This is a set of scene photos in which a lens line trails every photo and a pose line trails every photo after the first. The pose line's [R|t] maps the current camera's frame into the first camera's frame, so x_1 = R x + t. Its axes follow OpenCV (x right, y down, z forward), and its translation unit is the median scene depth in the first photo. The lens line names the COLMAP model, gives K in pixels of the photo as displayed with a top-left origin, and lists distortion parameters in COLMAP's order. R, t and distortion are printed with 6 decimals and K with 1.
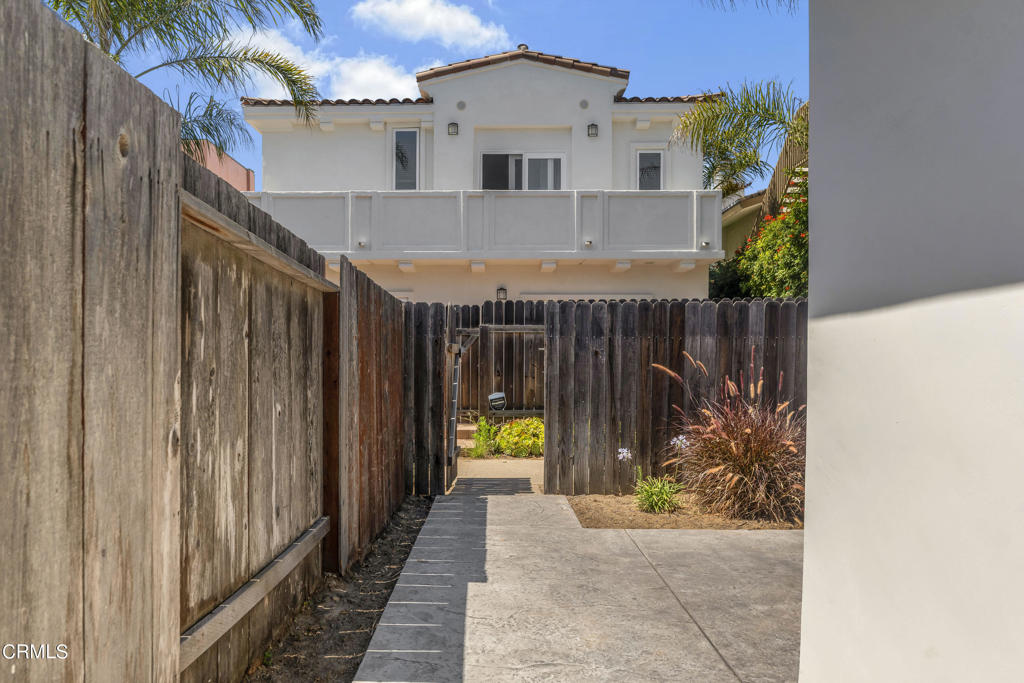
lens RADIAL K [[703.8, 0, 512.4], [0, 703.8, 346.1], [0, 0, 1]] dist [-0.004994, -0.000481]
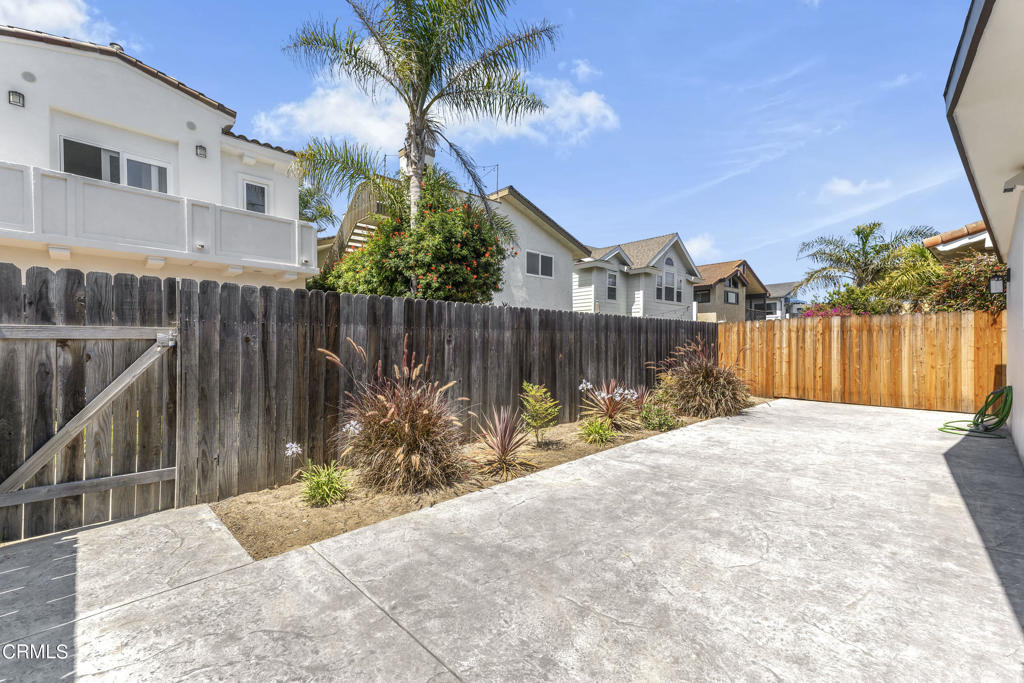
lens RADIAL K [[448.9, 0, 508.3], [0, 448.9, 343.7], [0, 0, 1]] dist [0.035595, -0.001919]
pose [[0.751795, -0.002386, 0.659393, -0.015950], [-0.004425, 0.999953, 0.008663, 0.008448], [-0.659382, -0.009431, 0.751749, 0.316992]]
